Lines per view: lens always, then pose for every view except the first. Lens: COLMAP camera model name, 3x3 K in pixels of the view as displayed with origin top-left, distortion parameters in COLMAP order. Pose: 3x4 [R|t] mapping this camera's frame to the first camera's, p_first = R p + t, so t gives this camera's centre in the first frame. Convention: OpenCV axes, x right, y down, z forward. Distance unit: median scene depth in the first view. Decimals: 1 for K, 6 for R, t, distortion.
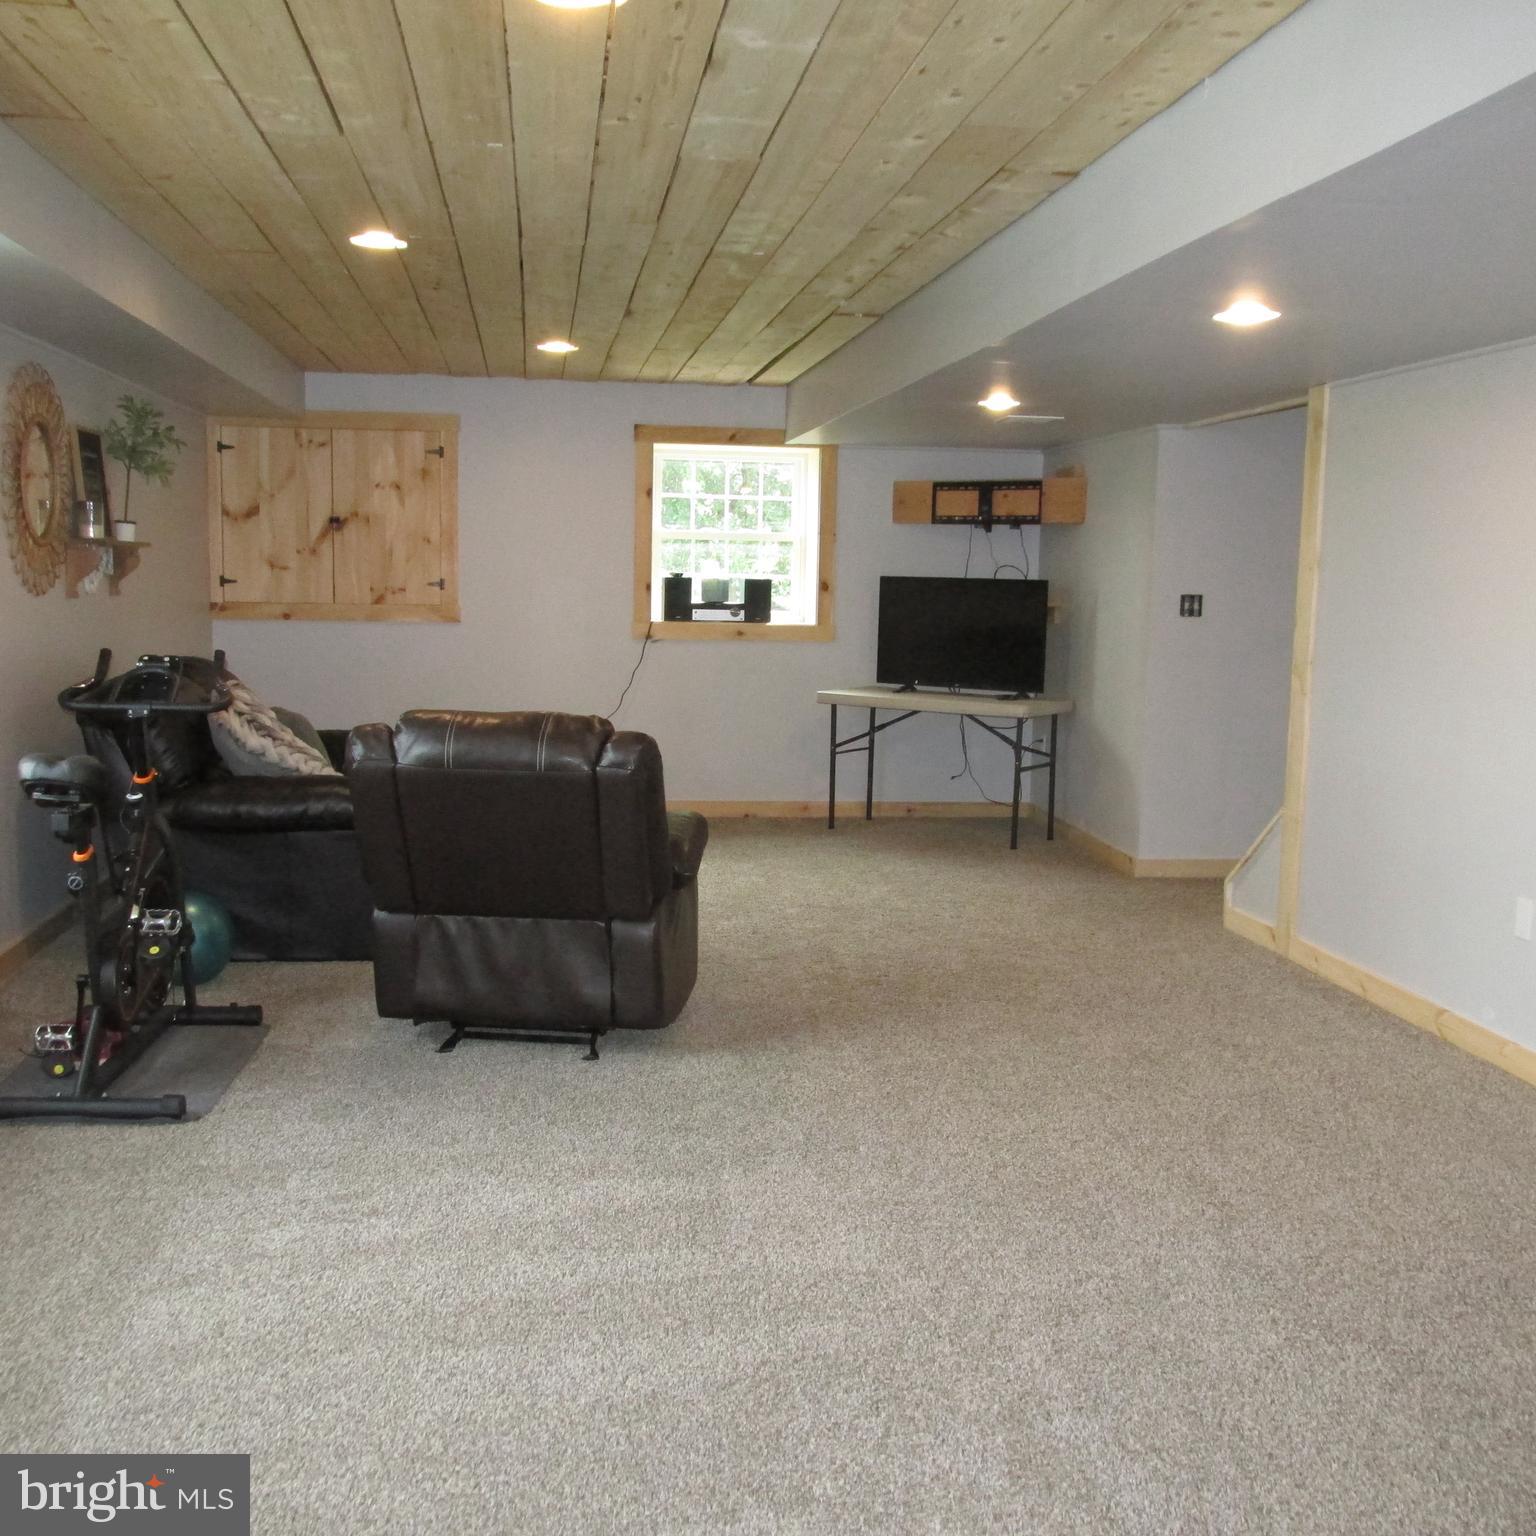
lens RADIAL K [[1700.3, 0, 763.5], [0, 1700.3, 765.3], [0, 0, 1]] dist [-0.023672, 0.000000]
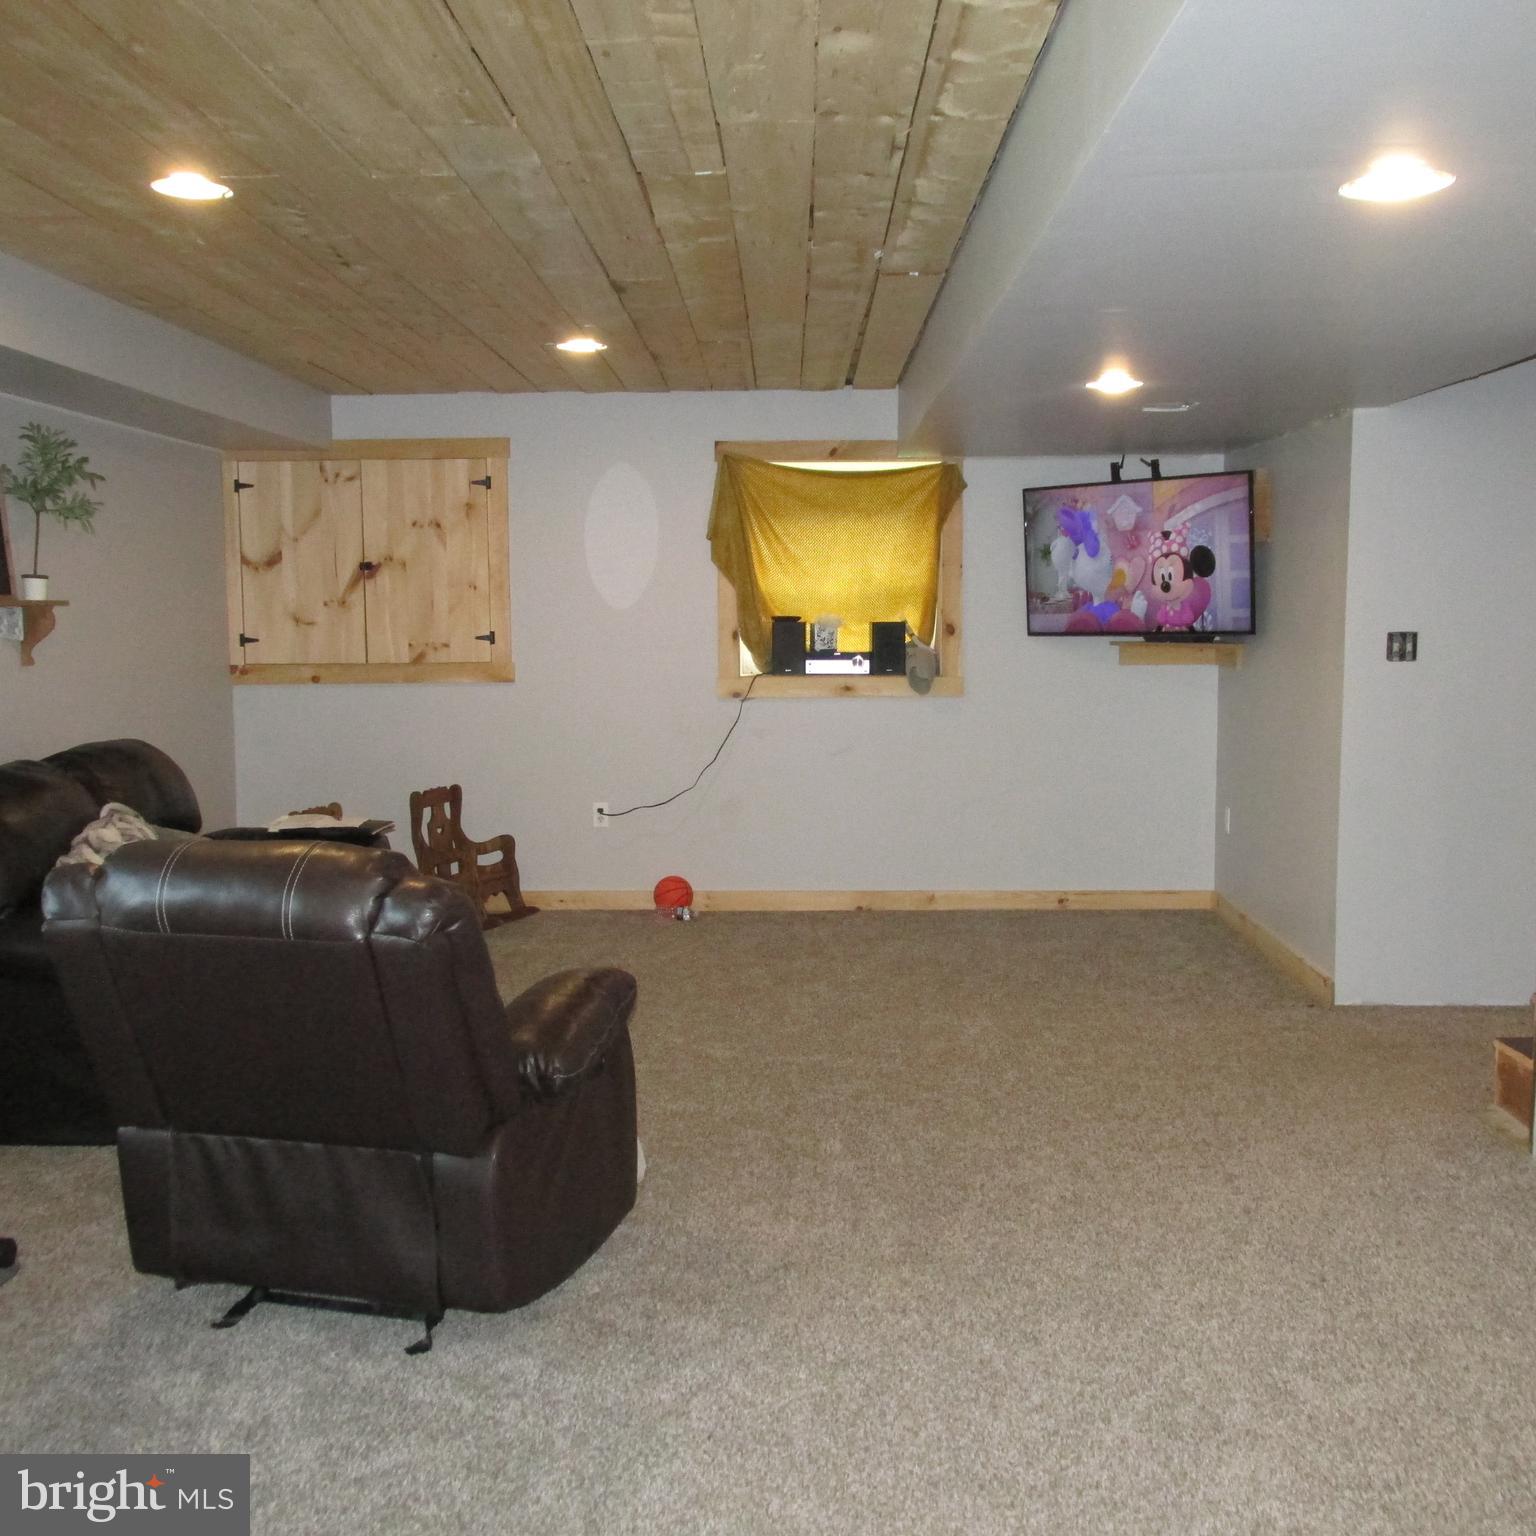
lens RADIAL K [[1700.3, 0, 772.4], [0, 1700.3, 770.0], [0, 0, 1]] dist [-0.023672, 0.000000]
pose [[0.988799, -0.011242, -0.148828, 0.076343], [0.008498, 0.999782, -0.019060, -0.023896], [0.149010, 0.017582, 0.988679, 0.187873]]
